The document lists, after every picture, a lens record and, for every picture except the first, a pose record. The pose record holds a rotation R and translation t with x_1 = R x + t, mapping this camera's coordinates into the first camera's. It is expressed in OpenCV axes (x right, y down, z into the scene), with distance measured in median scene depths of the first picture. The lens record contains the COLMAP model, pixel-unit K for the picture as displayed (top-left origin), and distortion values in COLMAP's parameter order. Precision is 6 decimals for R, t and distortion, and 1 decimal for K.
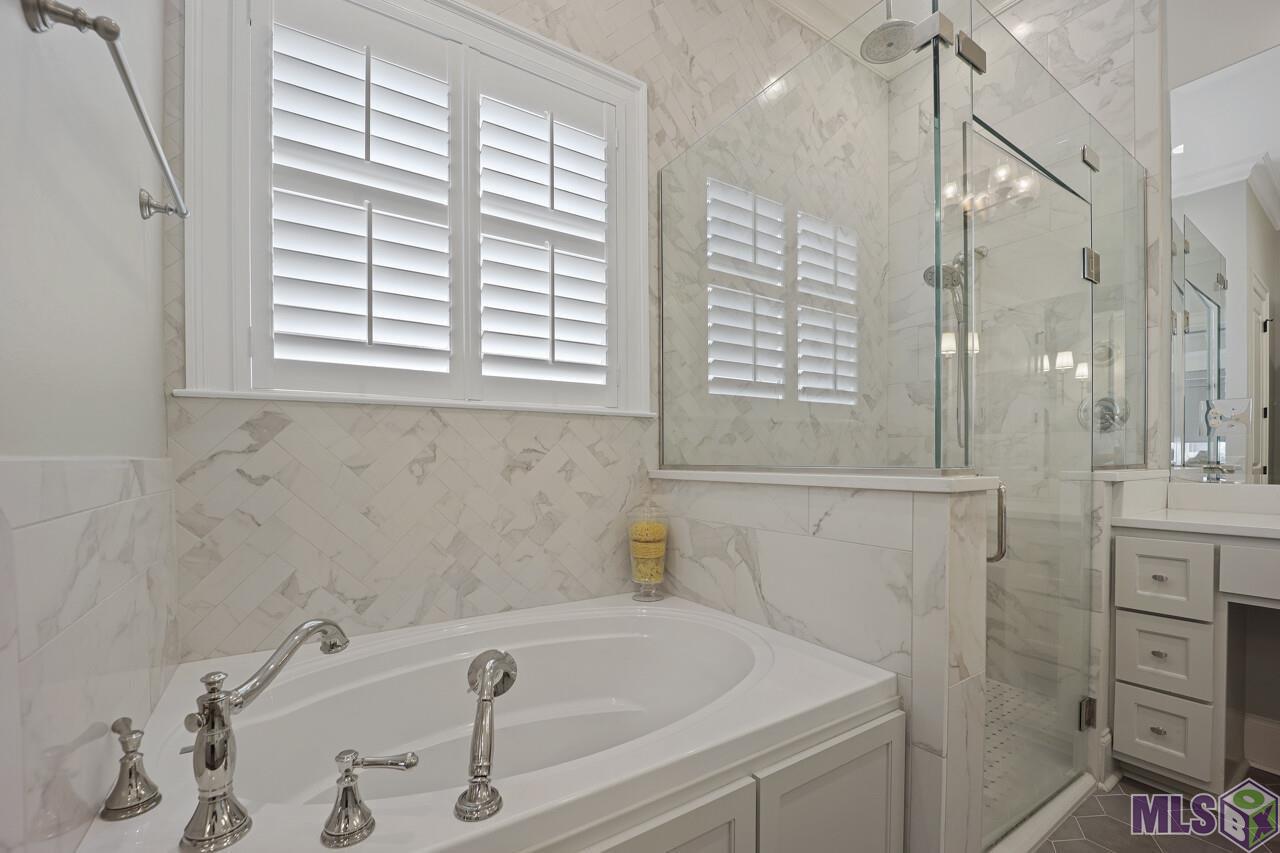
lens RADIAL K [[528.0, 0, 646.6], [0, 528.0, 469.0], [0, 0, 1]] dist [-0.016948, -0.001234]
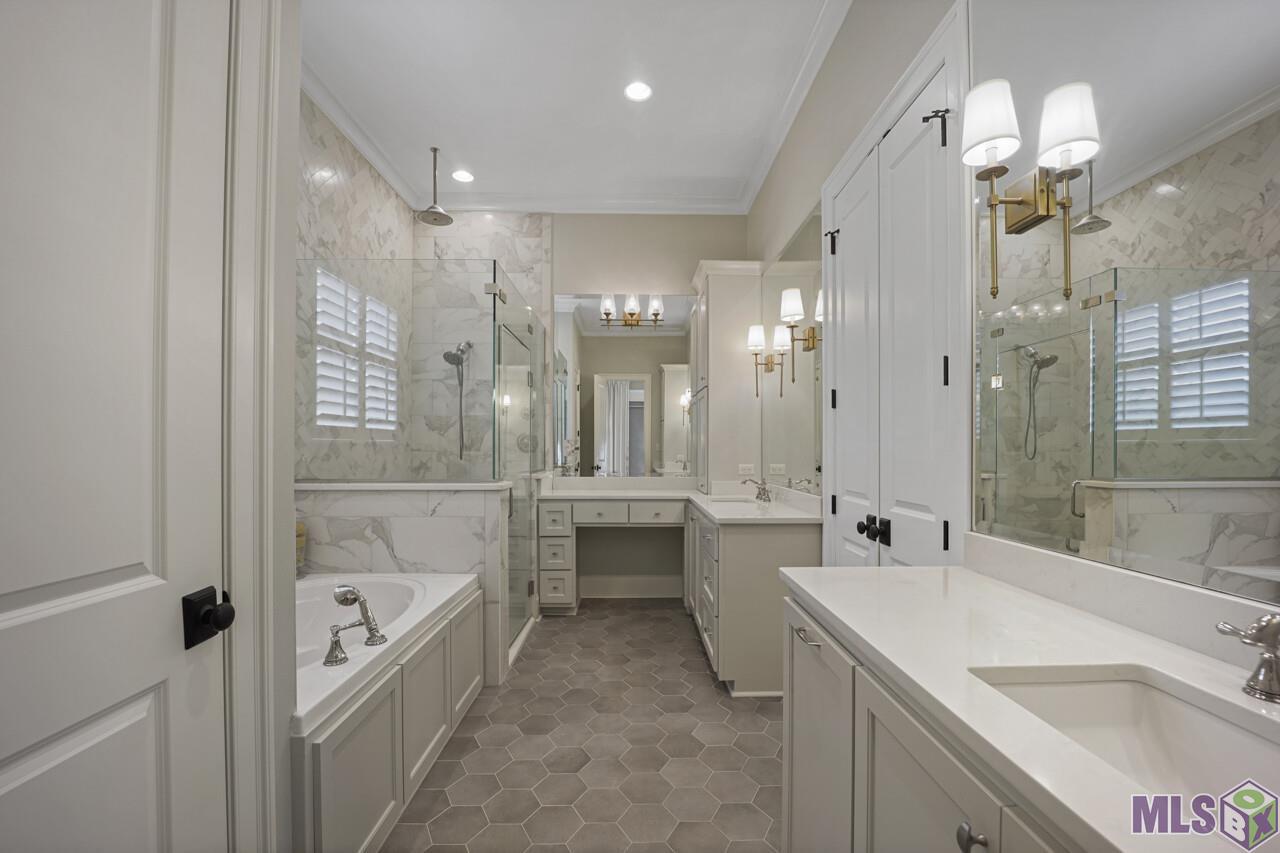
lens RADIAL K [[528.0, 0, 639.1], [0, 528.0, 450.3], [0, 0, 1]] dist [-0.016948, -0.001234]
pose [[0.539891, 0.001723, 0.841733, -0.586924], [0.011883, 0.999883, -0.009668, -0.055399], [-0.841651, 0.015222, 0.539807, -0.440325]]
